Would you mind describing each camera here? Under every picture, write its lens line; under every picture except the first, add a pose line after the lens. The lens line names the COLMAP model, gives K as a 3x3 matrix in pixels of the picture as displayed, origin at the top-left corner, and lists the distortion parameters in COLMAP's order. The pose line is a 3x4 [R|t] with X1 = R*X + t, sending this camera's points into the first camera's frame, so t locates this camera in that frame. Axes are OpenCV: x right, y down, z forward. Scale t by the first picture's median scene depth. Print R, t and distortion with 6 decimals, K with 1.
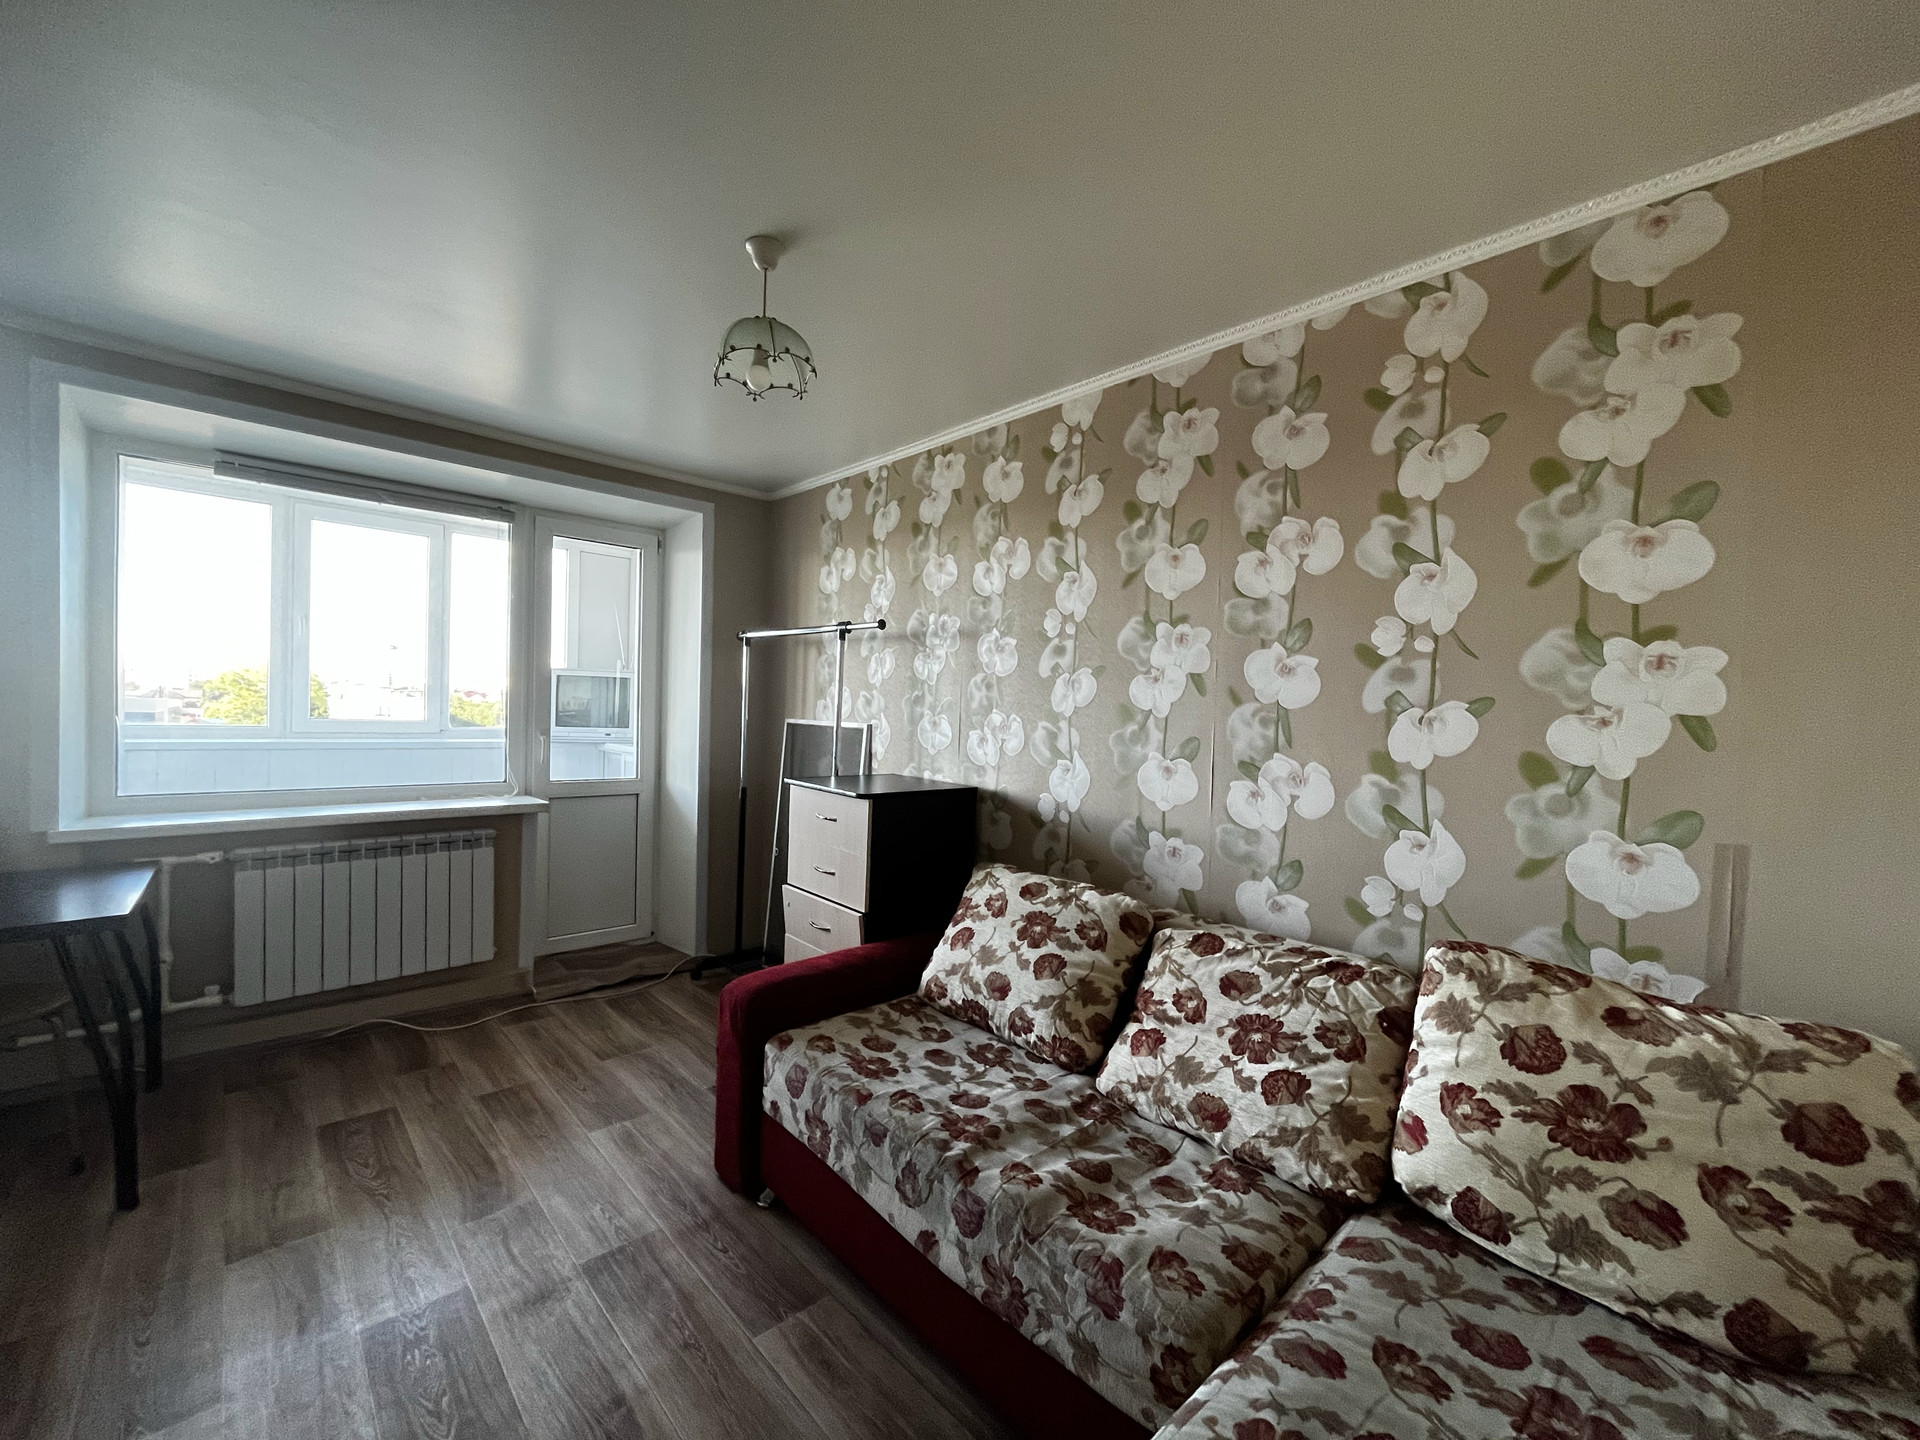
lens RADIAL K [[771.7, 0, 958.6], [0, 771.7, 726.2], [0, 0, 1]] dist [-0.004737, 0.000885]
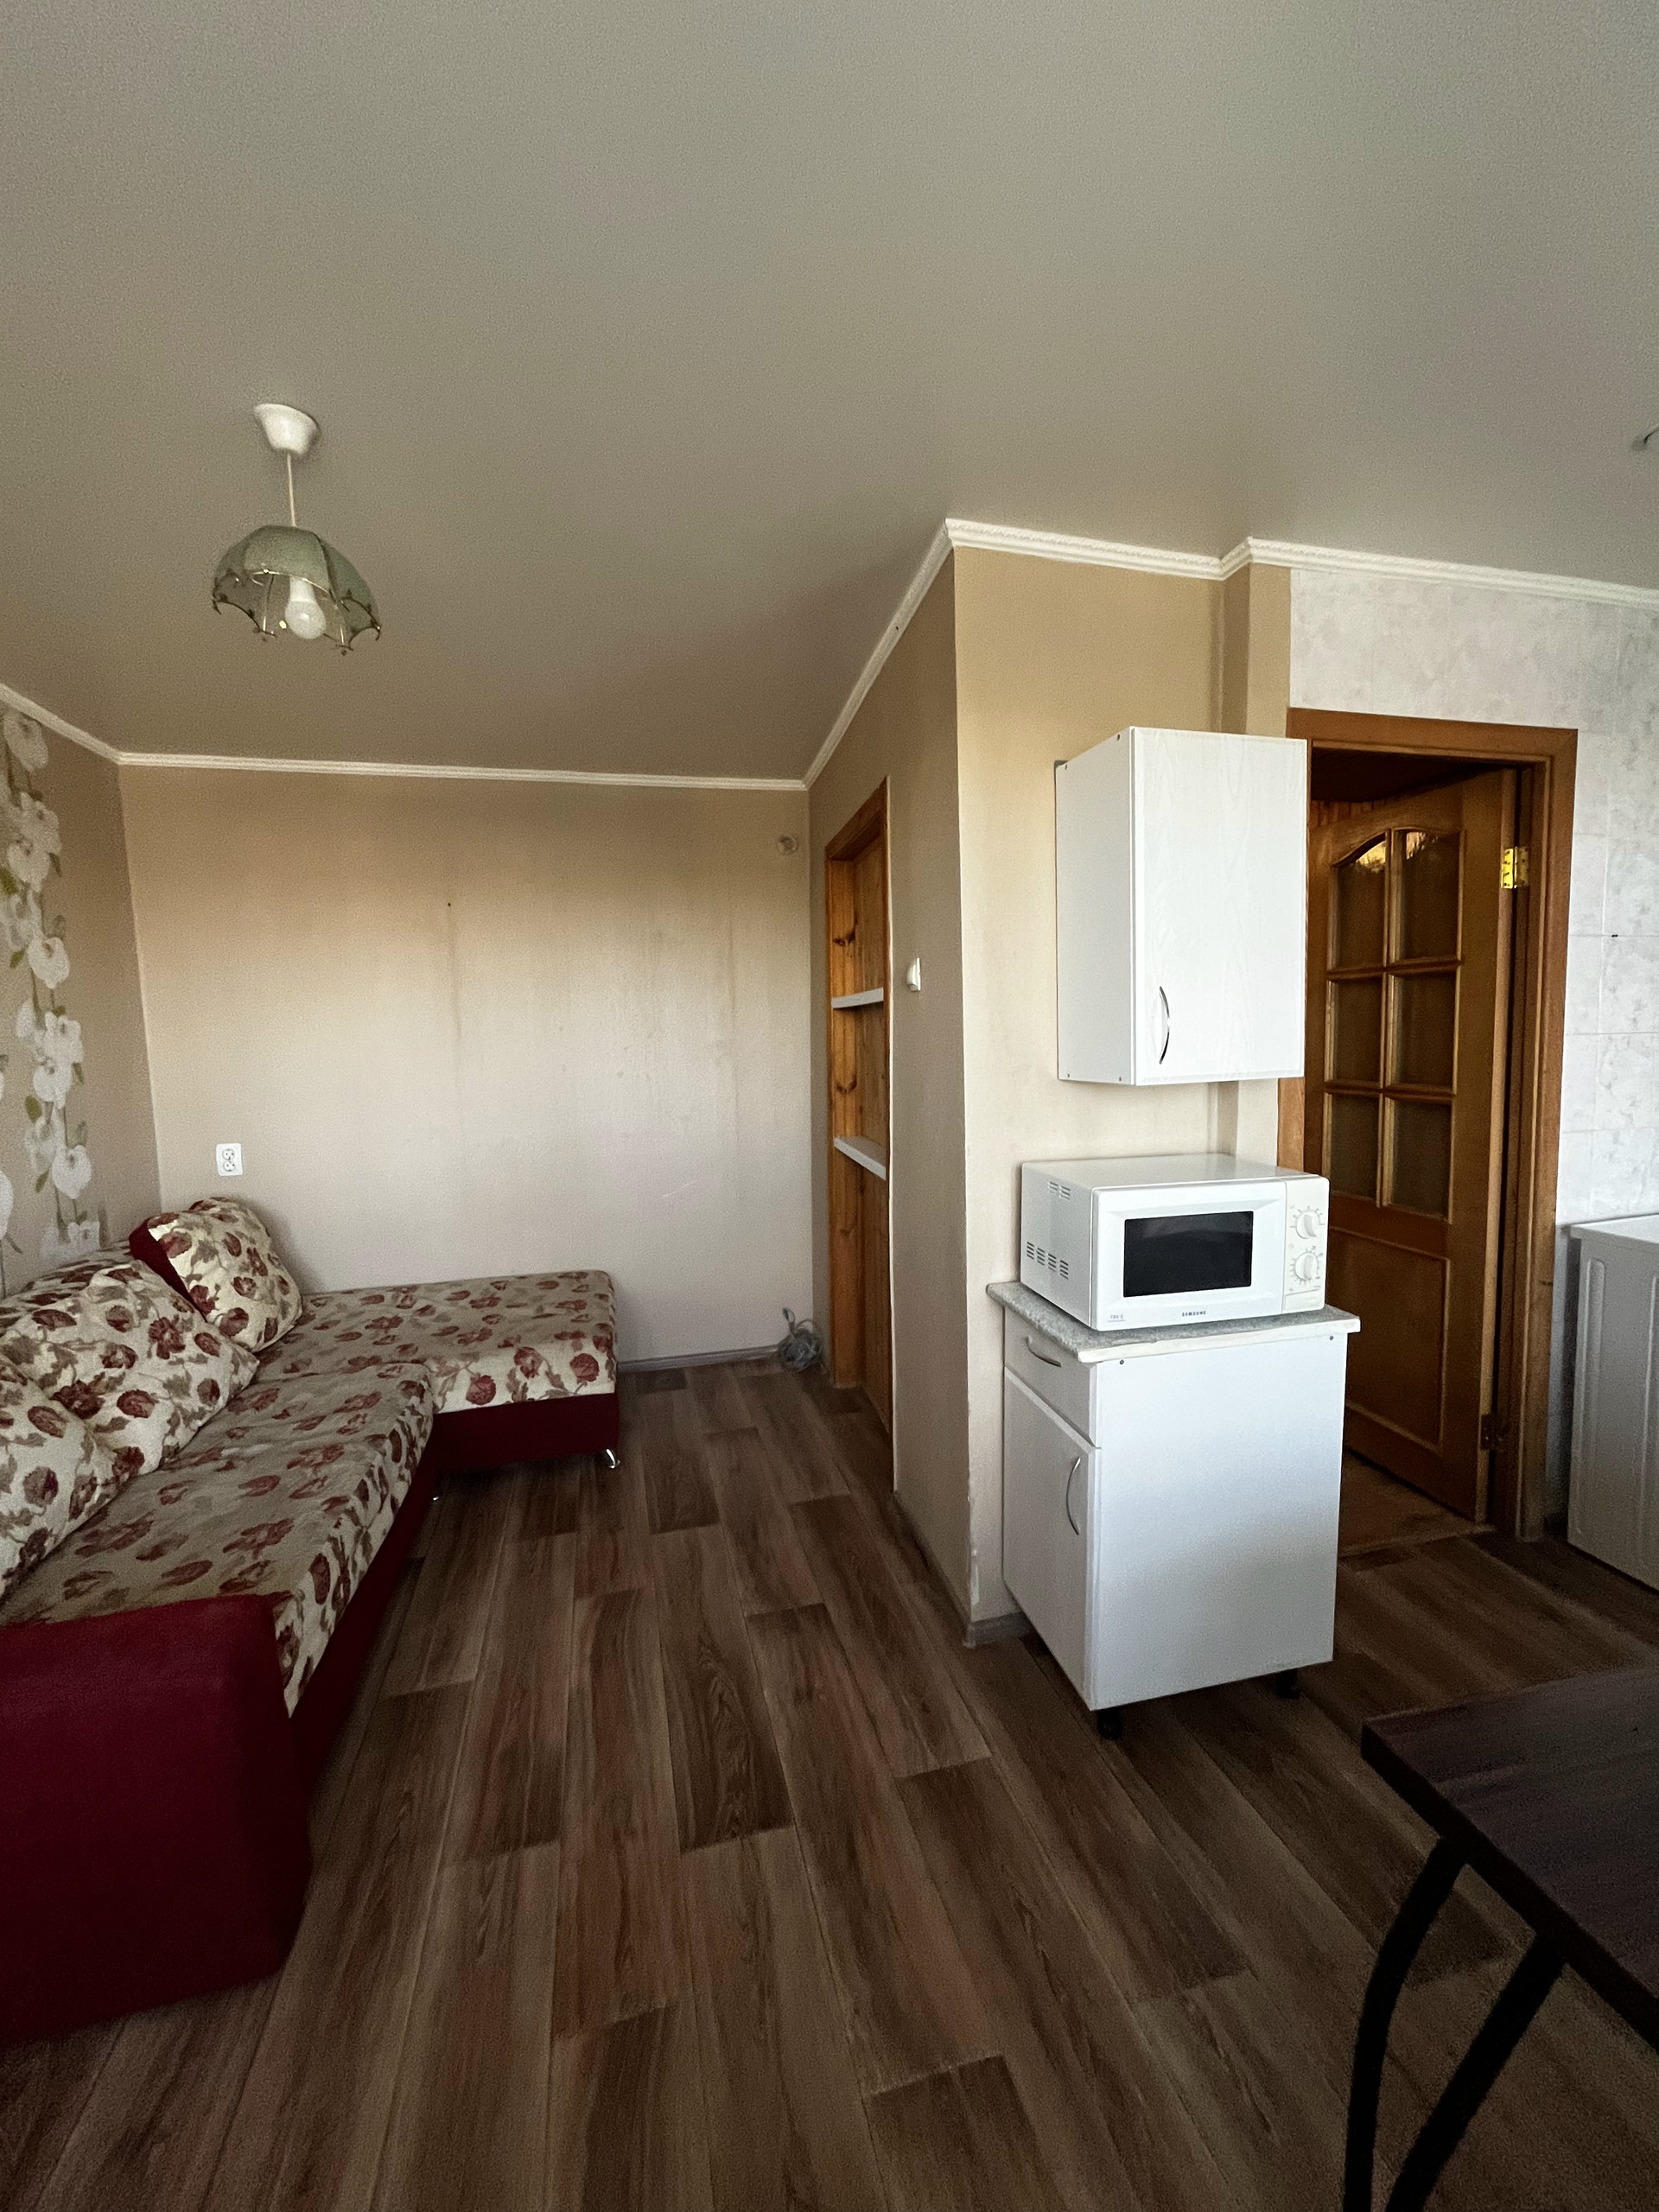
lens RADIAL K [[889.1, 0, 834.4], [0, 889.1, 1105.1], [0, 0, 1]] dist [-0.004737, 0.000885]
pose [[-0.875402, -0.049785, 0.480826, -0.987197], [0.007199, 0.993229, 0.115946, -0.096197], [-0.483342, 0.104961, -0.869116, 1.377509]]
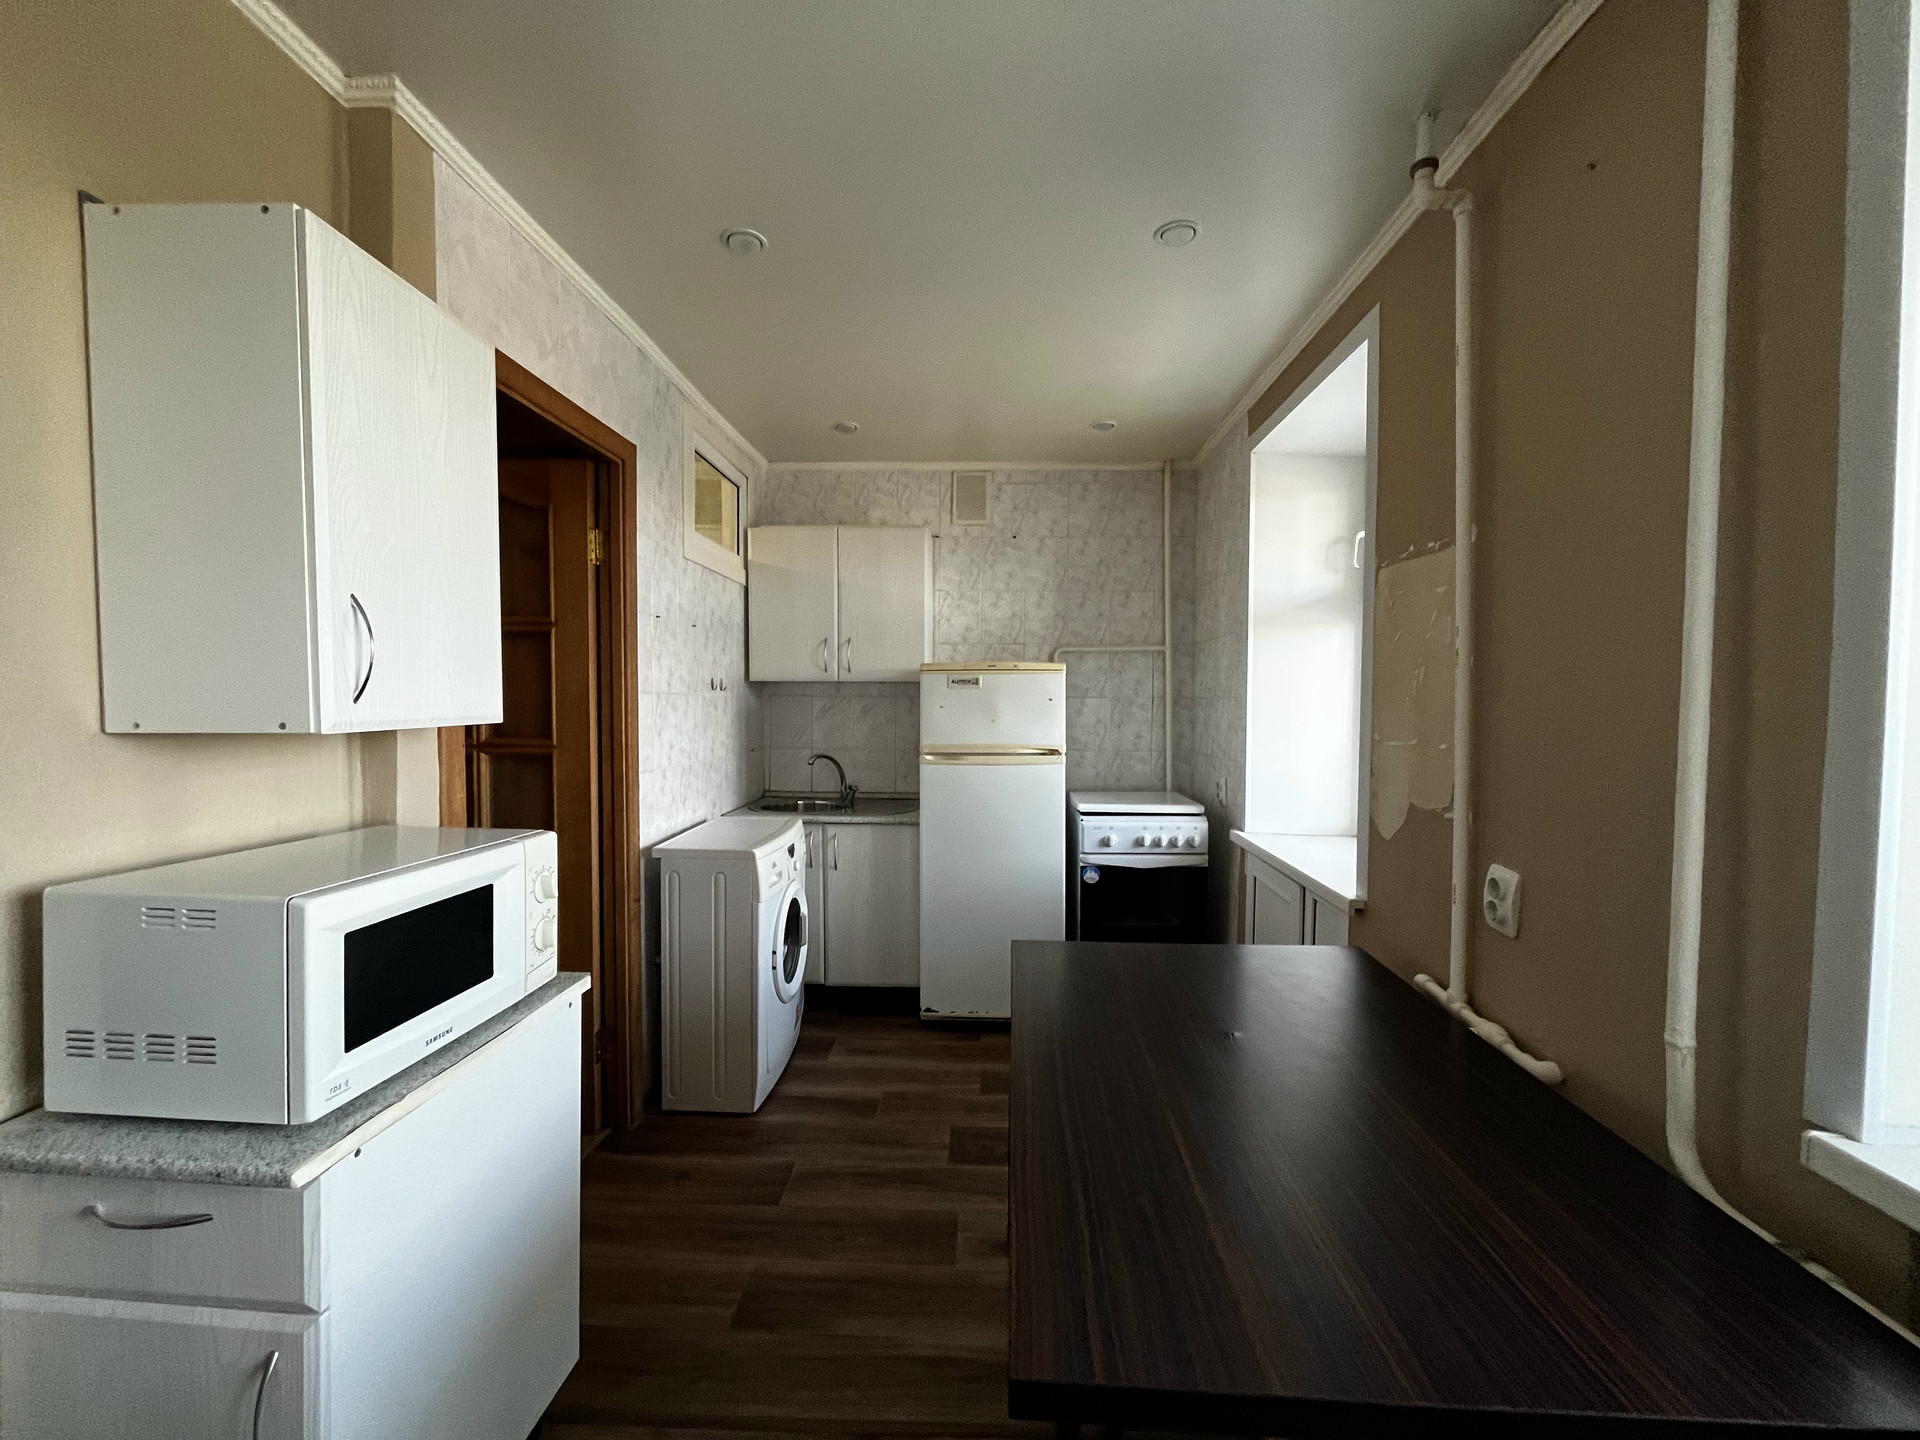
lens RADIAL K [[771.7, 0, 961.6], [0, 771.7, 726.3], [0, 0, 1]] dist [-0.004737, 0.000885]
pose [[-0.712131, -0.010206, -0.701972, -0.775068], [-0.042608, 0.998679, 0.028705, -0.051010], [0.700752, 0.050351, -0.711626, 1.142563]]
